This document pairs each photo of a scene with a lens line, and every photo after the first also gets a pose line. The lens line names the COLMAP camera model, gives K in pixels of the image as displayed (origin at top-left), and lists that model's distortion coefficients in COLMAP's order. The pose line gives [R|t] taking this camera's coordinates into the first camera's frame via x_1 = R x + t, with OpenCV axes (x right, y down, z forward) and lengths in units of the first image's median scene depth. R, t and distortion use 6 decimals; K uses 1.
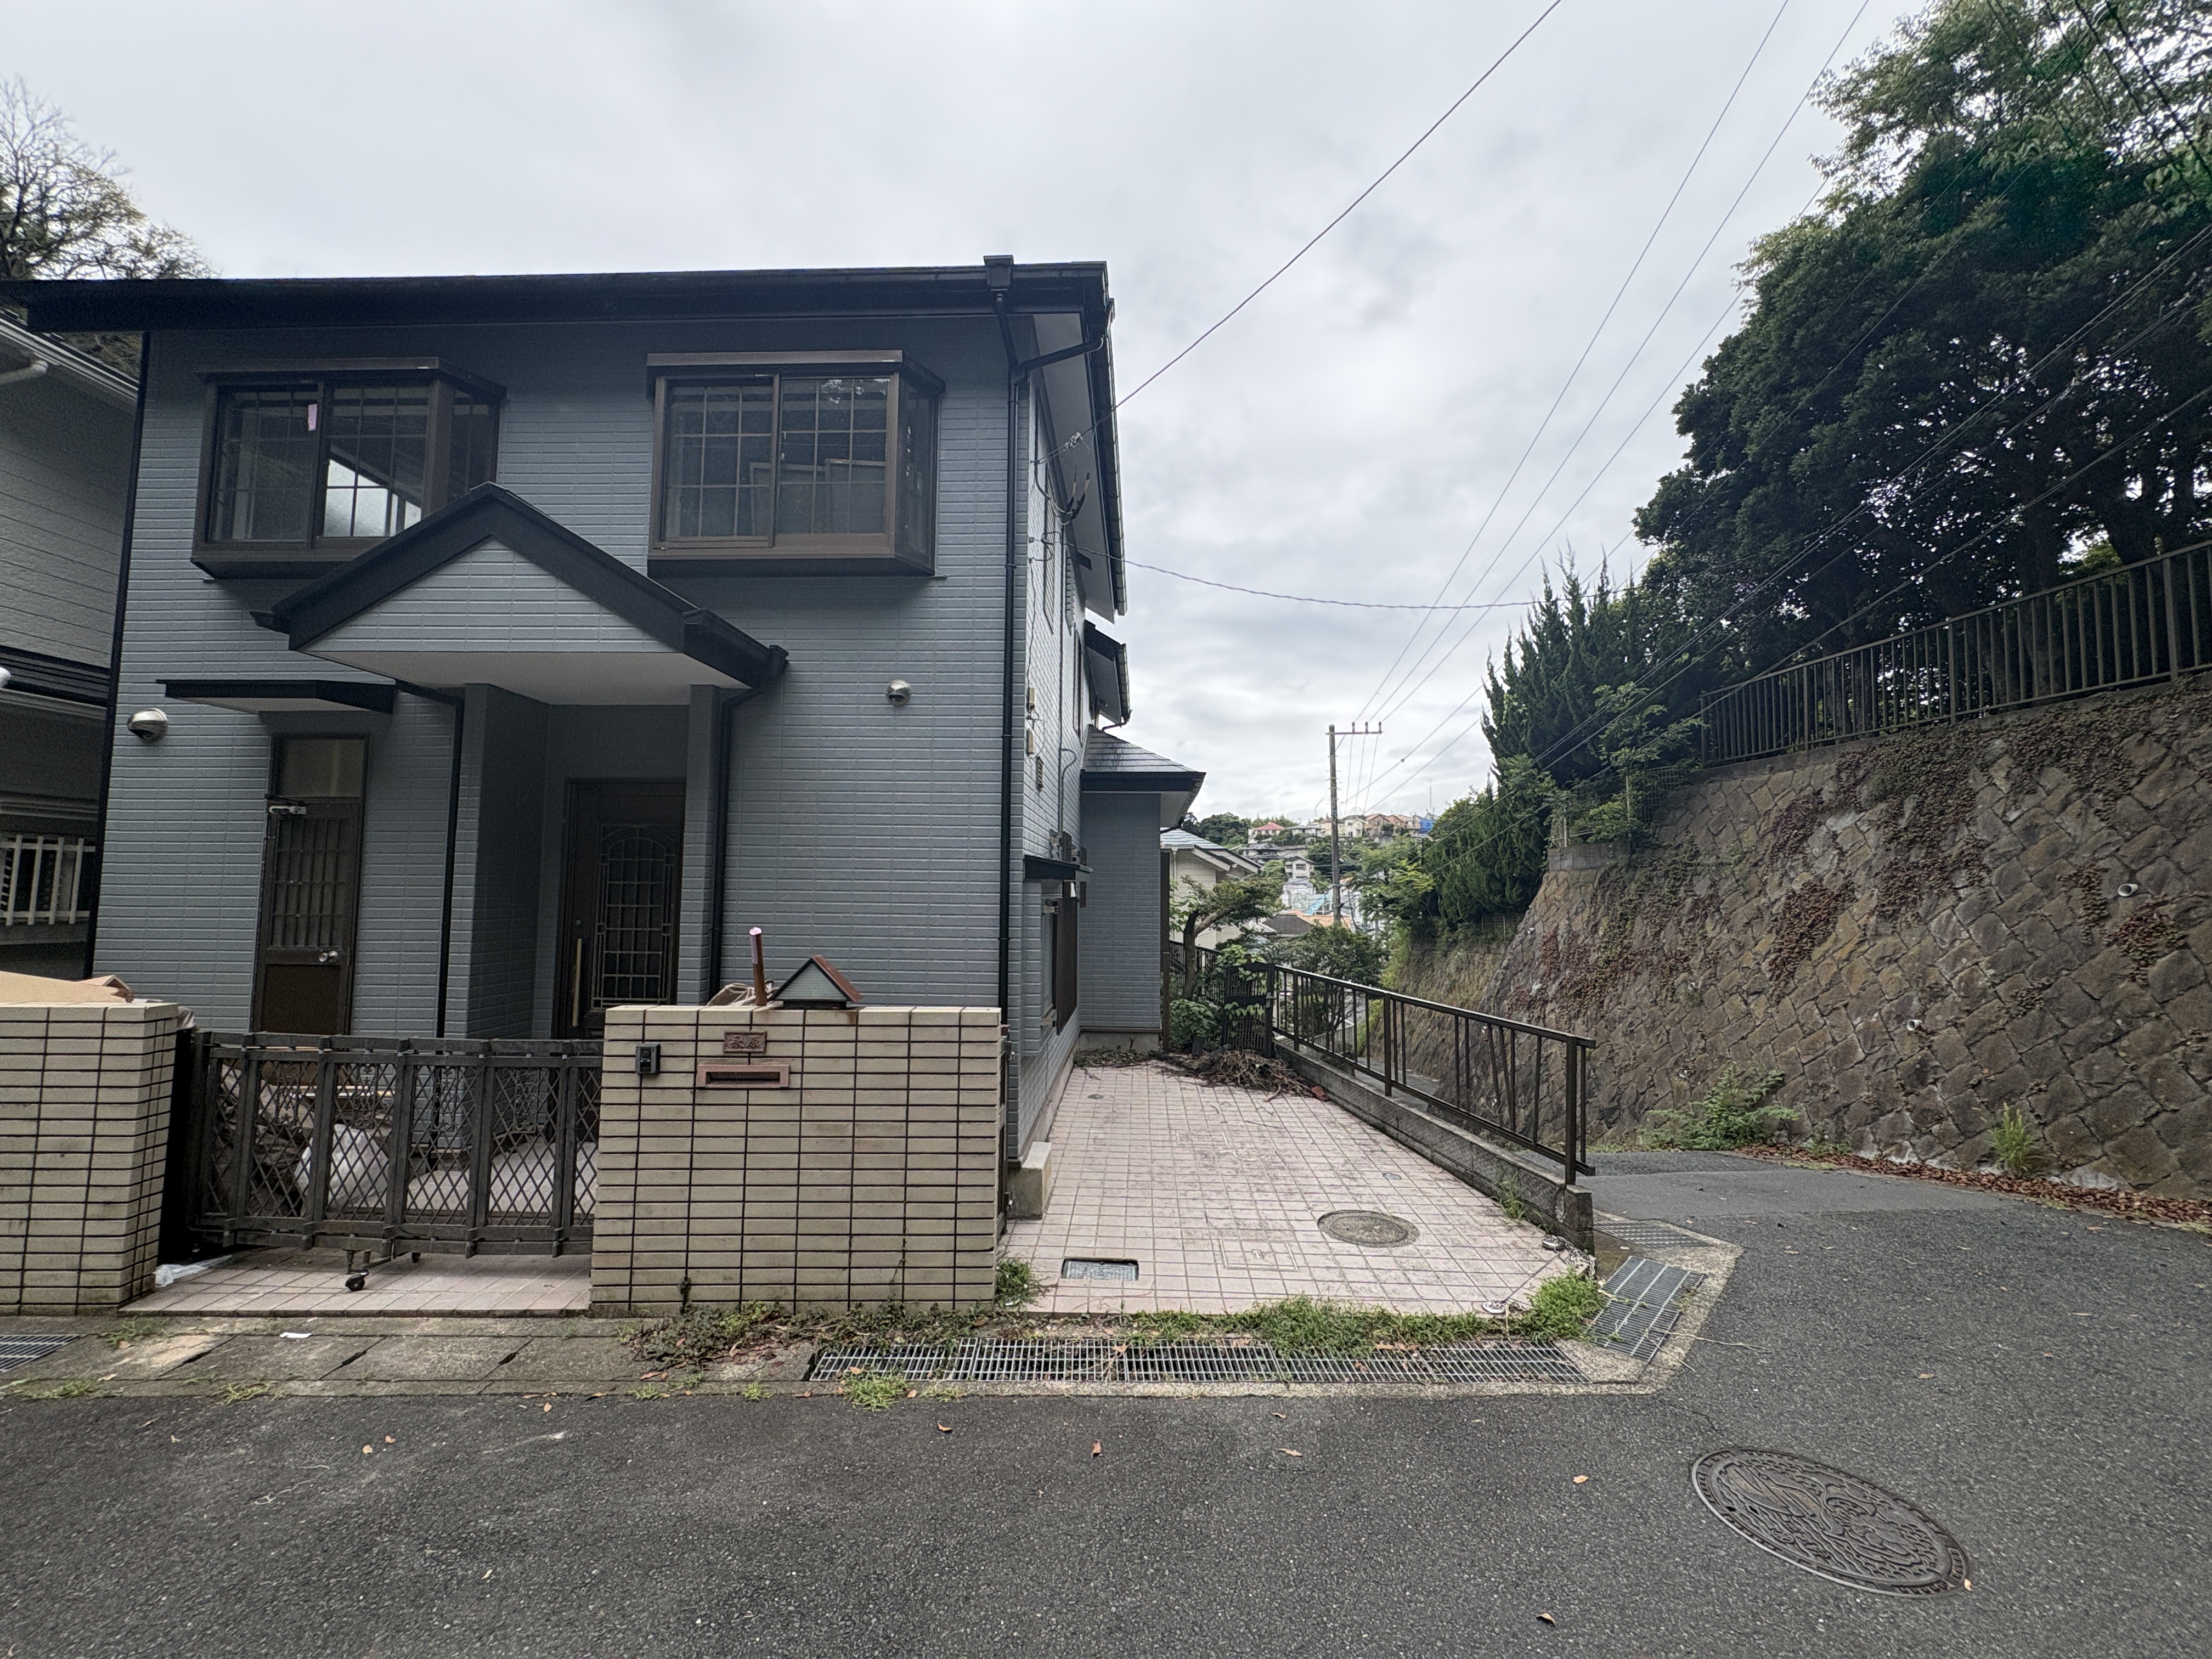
lens RADIAL K [[879.7, 0, 1111.2], [0, 879.7, 828.1], [0, 0, 1]] dist [-0.001428, 0.000862]
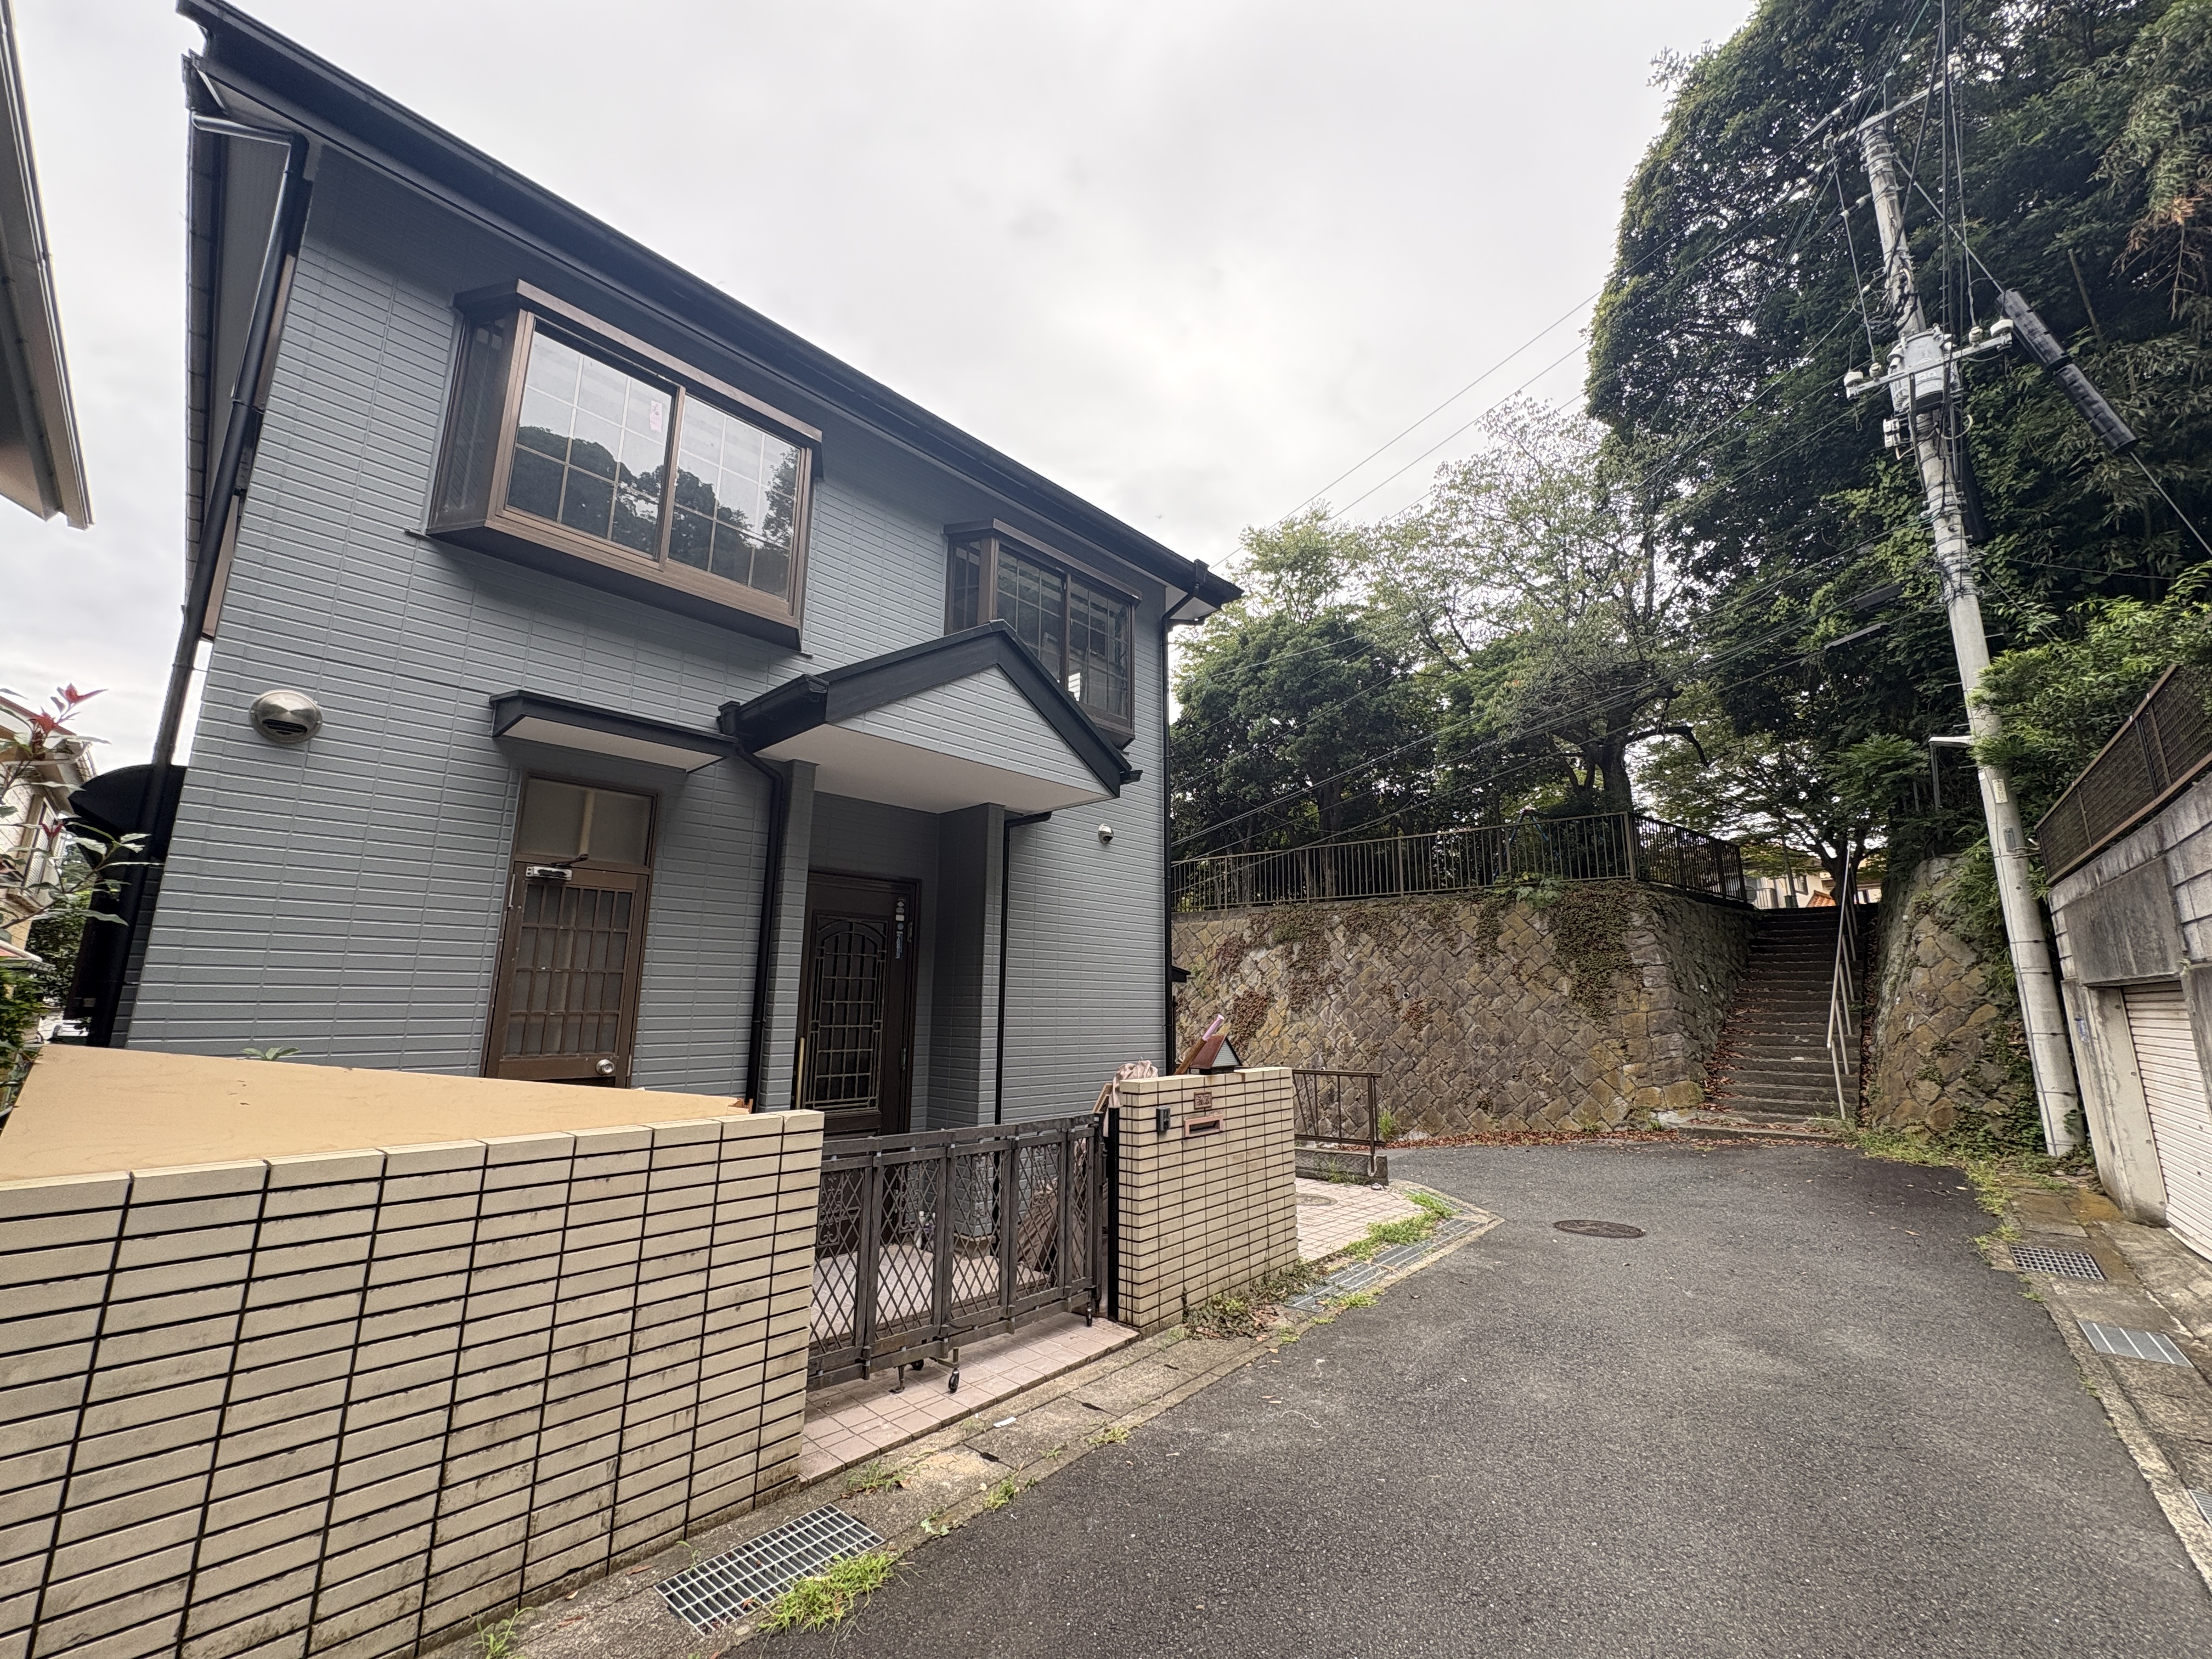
lens RADIAL K [[879.7, 0, 1102.7], [0, 879.7, 831.6], [0, 0, 1]] dist [-0.001428, 0.000862]
pose [[0.668915, 0.141599, 0.729728, -0.945742], [-0.056296, 0.988520, -0.140211, 0.019243], [-0.741204, 0.052709, 0.669207, 0.108649]]
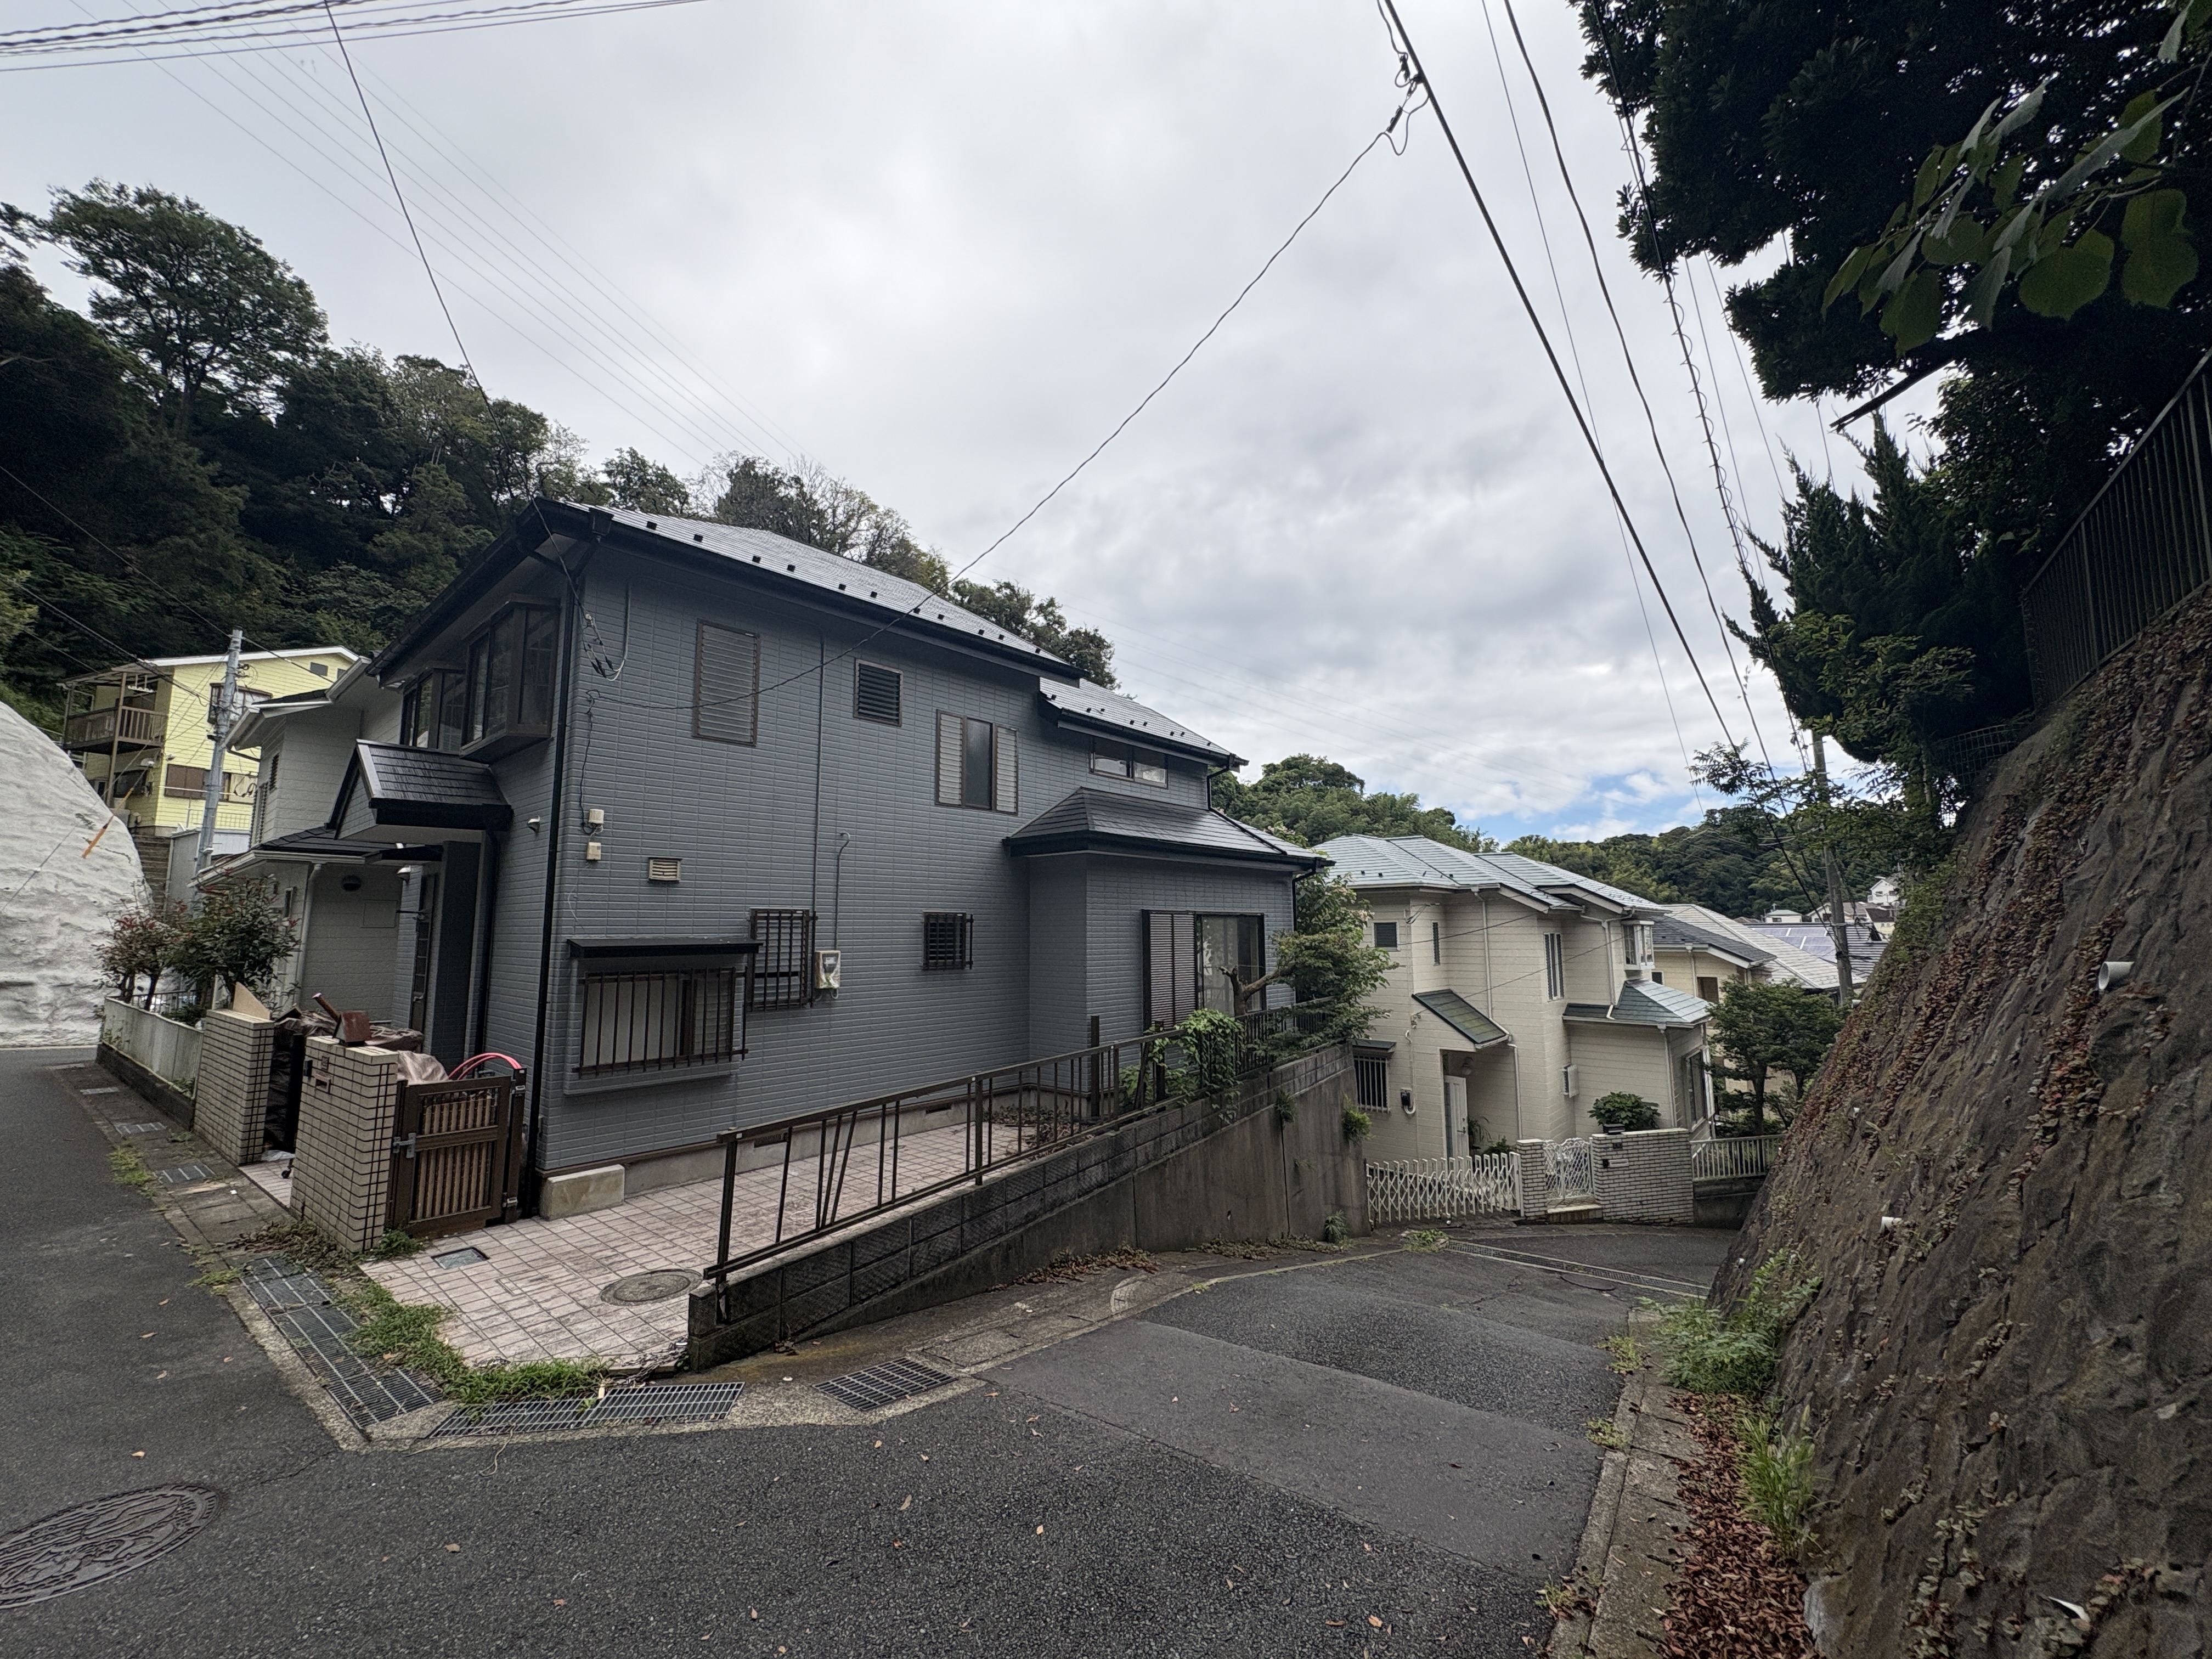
lens RADIAL K [[879.7, 0, 1108.3], [0, 879.7, 830.5], [0, 0, 1]] dist [-0.001428, 0.000862]
pose [[0.777453, -0.085685, -0.623077, 1.076158], [0.058567, 0.996235, -0.063923, 0.000373], [0.626208, 0.013206, 0.779544, 0.375124]]
